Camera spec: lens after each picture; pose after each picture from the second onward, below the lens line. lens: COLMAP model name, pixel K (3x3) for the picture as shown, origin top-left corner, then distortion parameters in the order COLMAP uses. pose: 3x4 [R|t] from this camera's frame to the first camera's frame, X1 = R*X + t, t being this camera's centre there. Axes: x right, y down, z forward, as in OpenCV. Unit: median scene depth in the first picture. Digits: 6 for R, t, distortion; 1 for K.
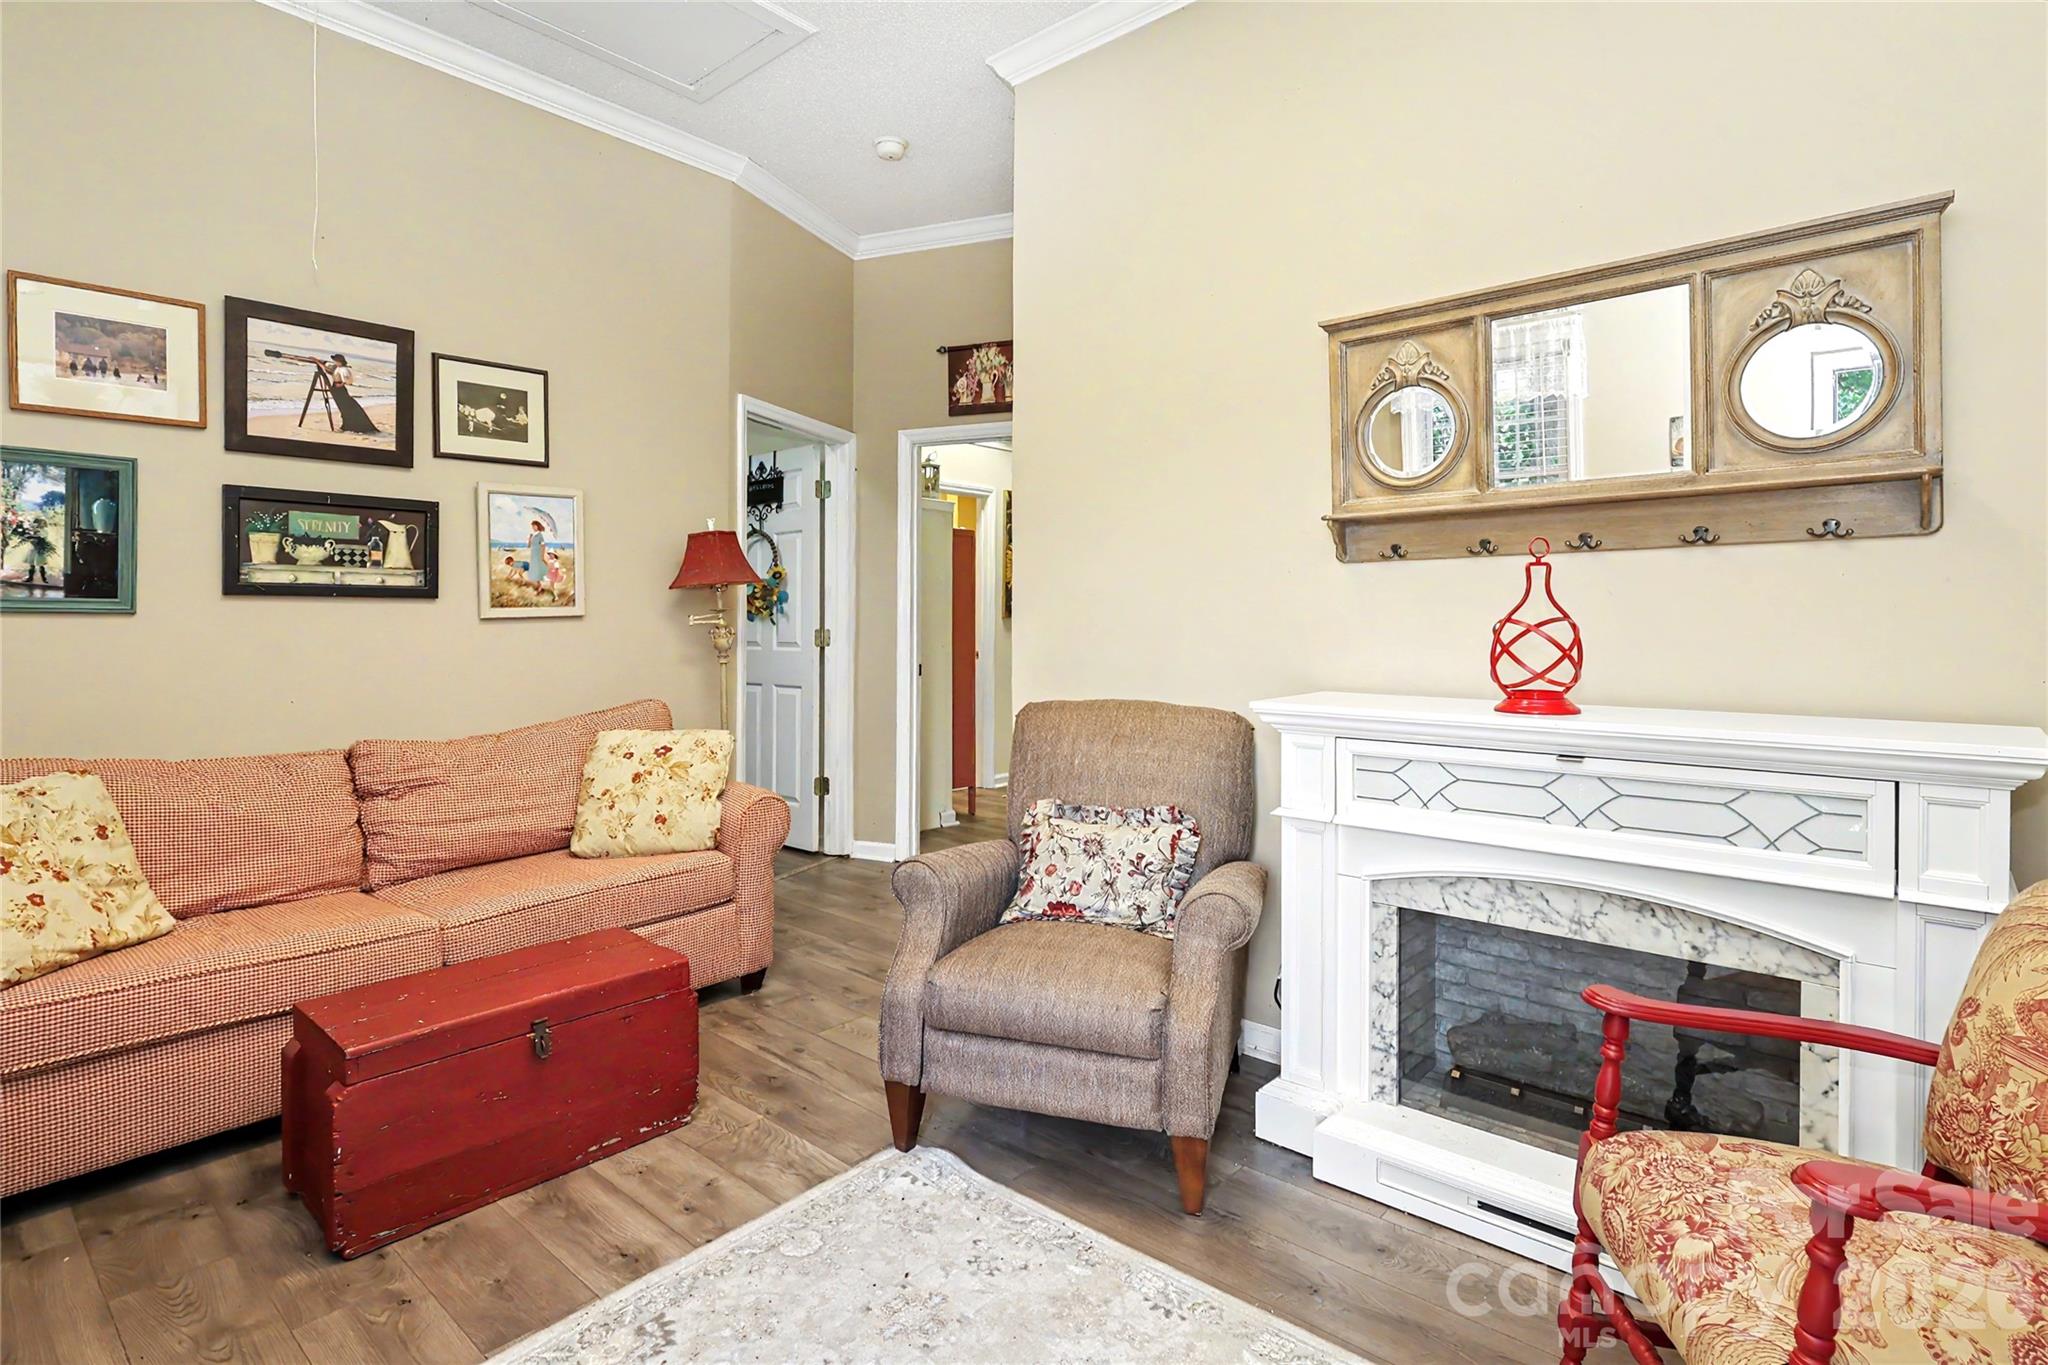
lens RADIAL K [[1026.4, 0, 1030.3], [0, 1026.4, 627.4], [0, 0, 1]] dist [0.006349, 0.000672]
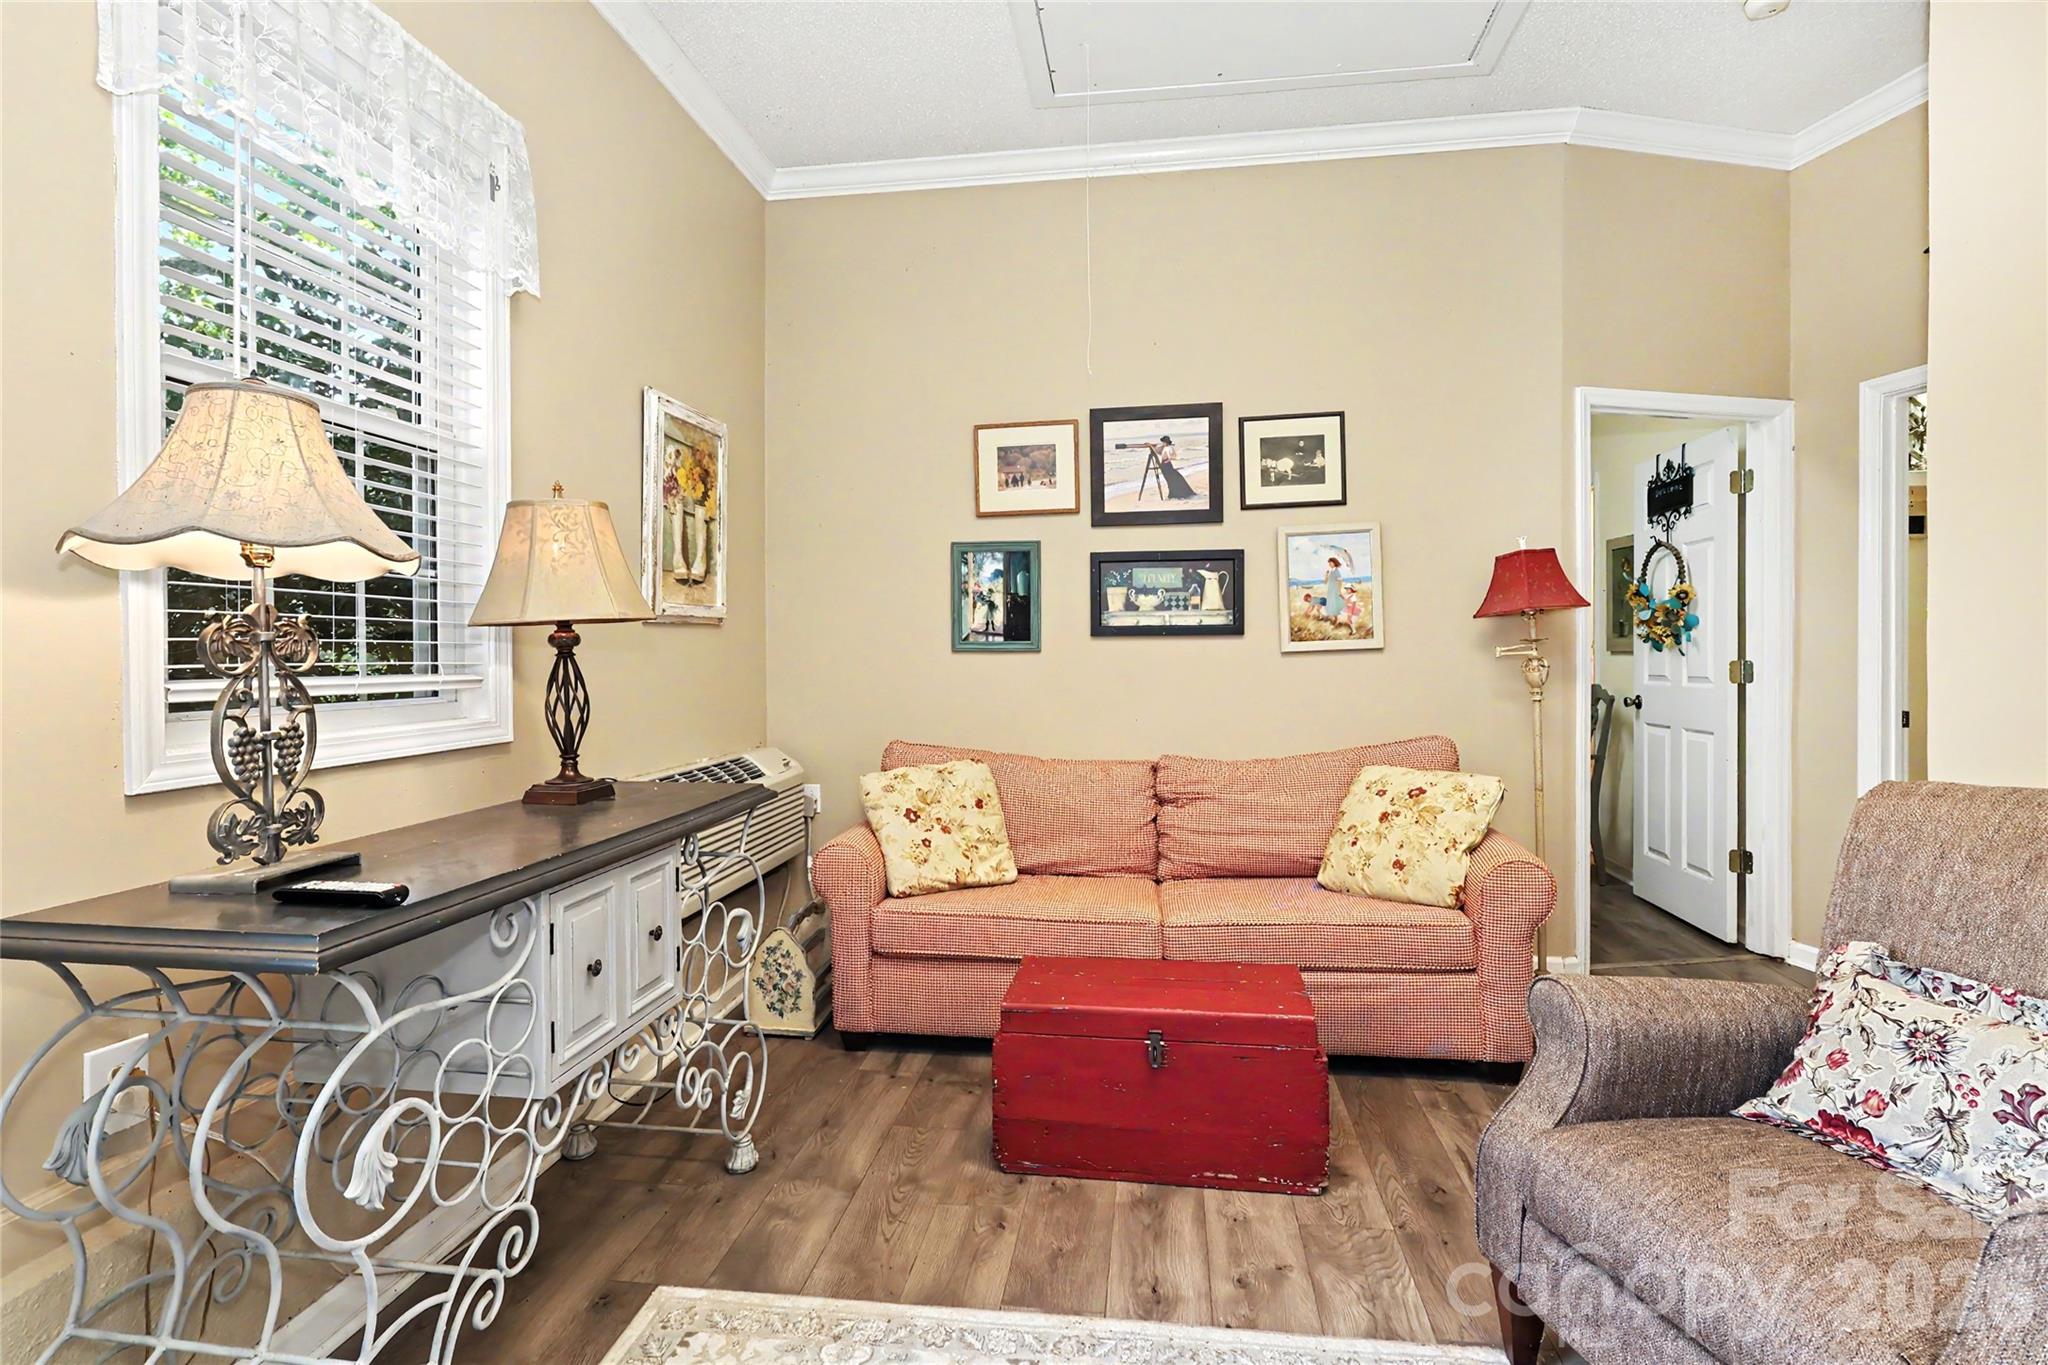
lens RADIAL K [[966.9, 0, 1027.5], [0, 966.9, 665.8], [0, 0, 1]] dist [0.000407, 0.000562]
pose [[0.544429, 0.002966, -0.838802, 0.208465], [0.003549, 0.999977, 0.005839, -0.001333], [0.838799, -0.006155, 0.544406, 0.251442]]
